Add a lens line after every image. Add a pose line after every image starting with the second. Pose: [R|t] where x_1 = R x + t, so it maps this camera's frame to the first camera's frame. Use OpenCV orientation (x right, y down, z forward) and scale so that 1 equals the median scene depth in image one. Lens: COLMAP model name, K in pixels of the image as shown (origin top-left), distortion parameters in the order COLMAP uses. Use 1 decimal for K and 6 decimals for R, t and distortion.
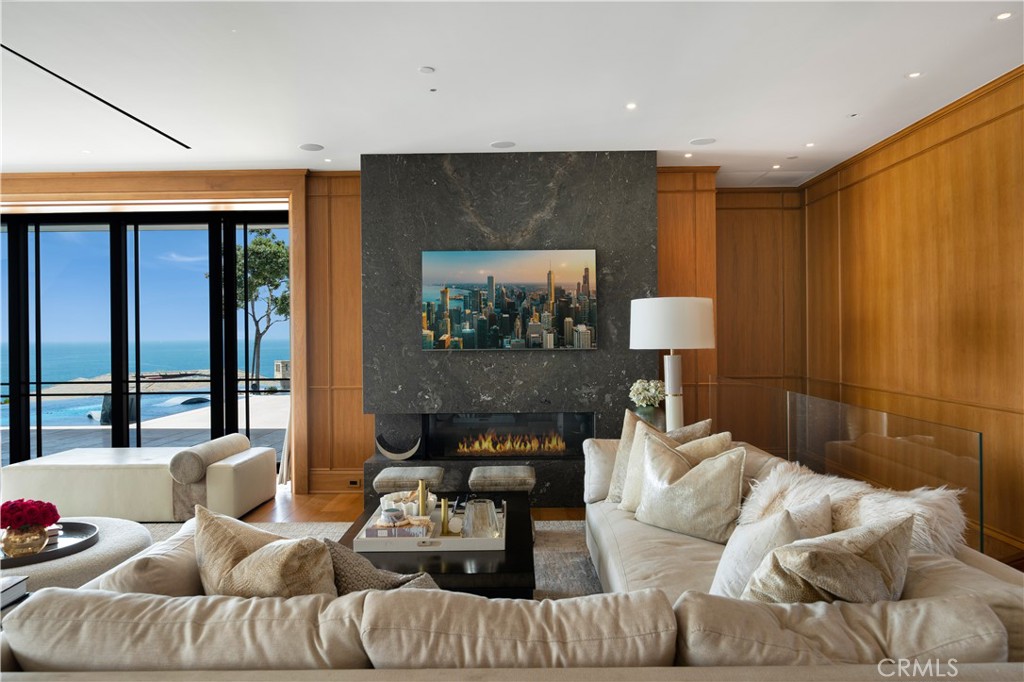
lens RADIAL K [[698.1, 0, 508.1], [0, 698.1, 333.9], [0, 0, 1]] dist [0.002829, 0.005092]
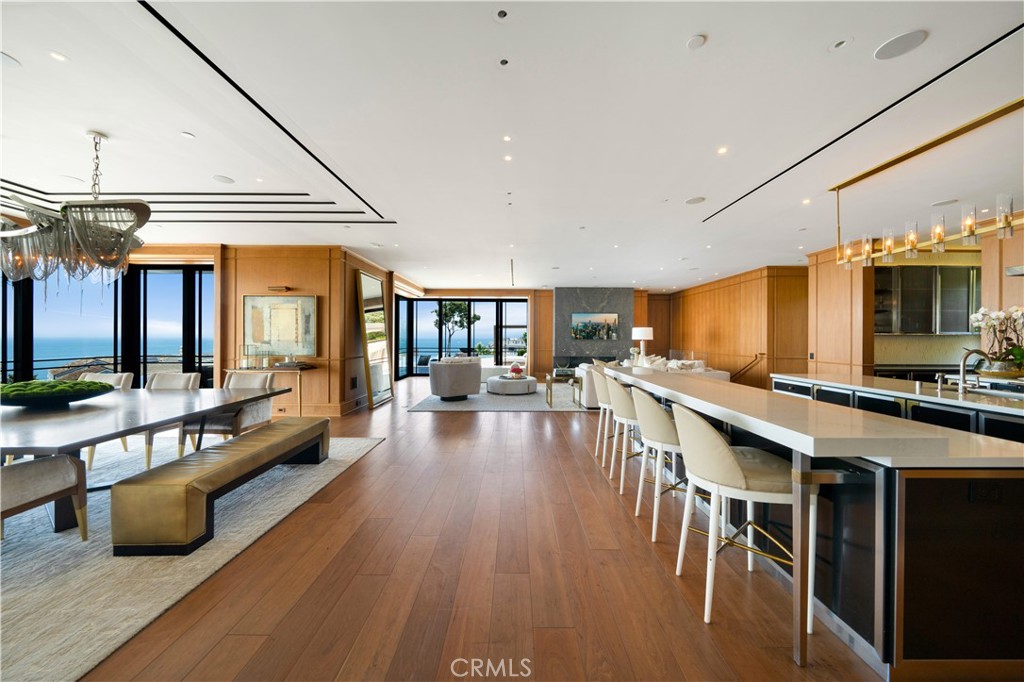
lens RADIAL K [[349.3, 0, 515.0], [0, 349.3, 339.0], [0, 0, 1]] dist [0.000333, 0.000099]
pose [[0.999725, 0.010221, 0.021098, -0.469735], [-0.010431, 0.999897, 0.009878, 0.004152], [-0.020995, -0.010096, 0.999729, -0.882816]]
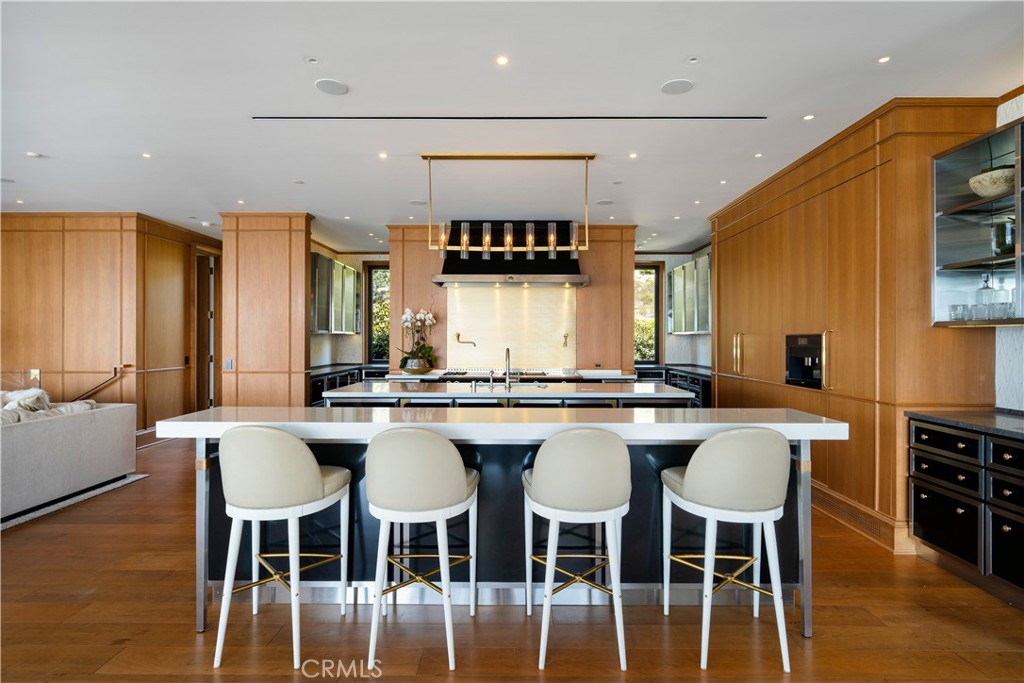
lens RADIAL K [[546.5, 0, 511.7], [0, 546.5, 335.1], [0, 0, 1]] dist [0.008327, 0.000925]
pose [[-0.003423, 0.012384, 0.999917, -0.686914], [-0.006318, 0.999903, -0.012405, 0.007642], [-0.999974, -0.006360, -0.003345, -0.395320]]
